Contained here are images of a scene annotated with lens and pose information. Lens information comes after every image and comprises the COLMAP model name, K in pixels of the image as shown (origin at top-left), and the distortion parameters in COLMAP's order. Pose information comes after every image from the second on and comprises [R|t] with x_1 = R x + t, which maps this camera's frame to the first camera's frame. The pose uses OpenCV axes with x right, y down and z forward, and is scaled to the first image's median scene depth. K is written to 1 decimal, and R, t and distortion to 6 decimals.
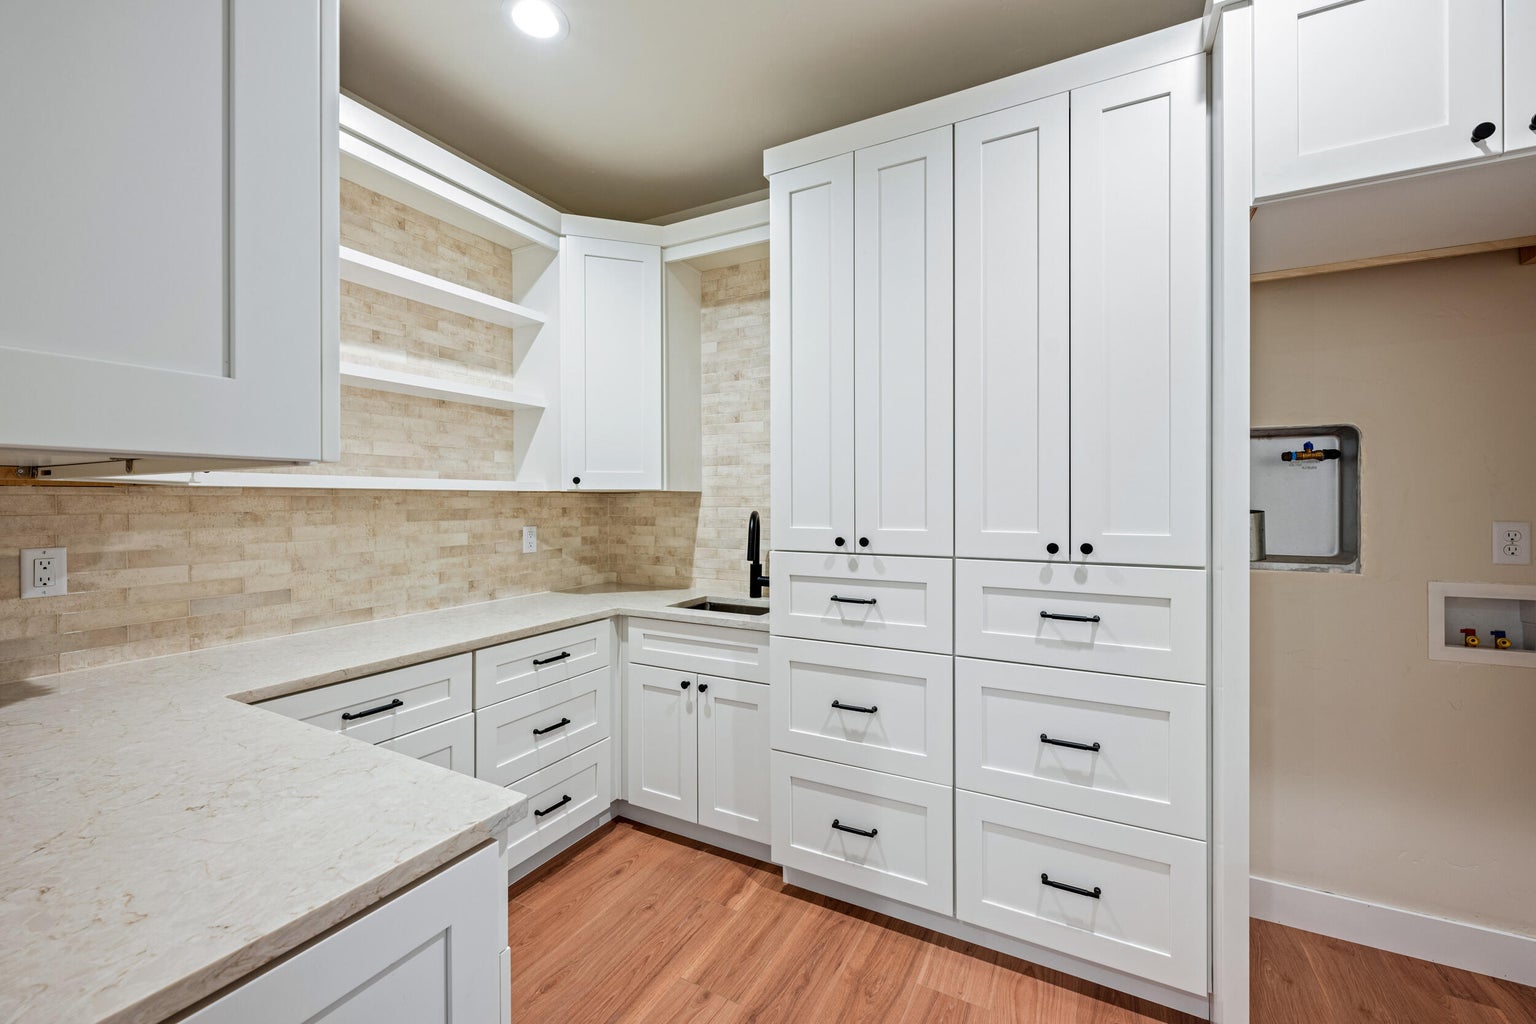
lens RADIAL K [[617.4, 0, 768.4], [0, 617.4, 506.3], [0, 0, 1]] dist [0.001886, -0.000035]
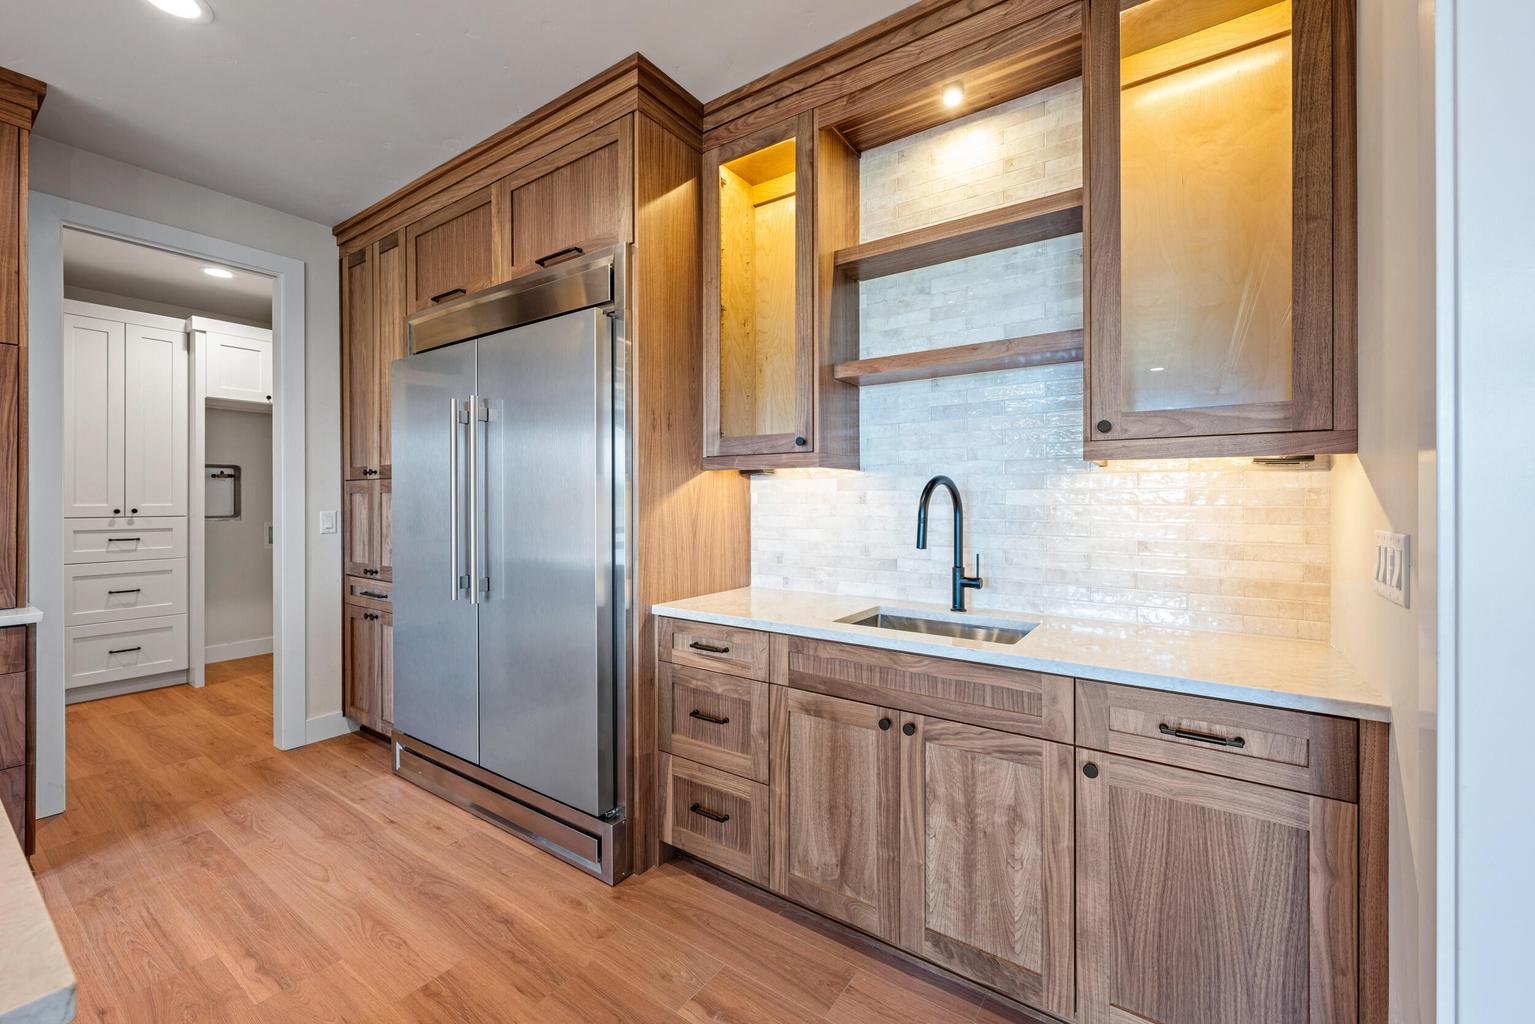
lens RADIAL K [[617.0, 0, 768.1], [0, 617.0, 502.6], [0, 0, 1]] dist [0.001886, -0.000035]
pose [[0.116065, -0.000230, 0.993242, -1.601493], [-0.000788, 1.000000, 0.000324, 0.030823], [-0.993241, -0.000820, 0.116065, -1.758264]]
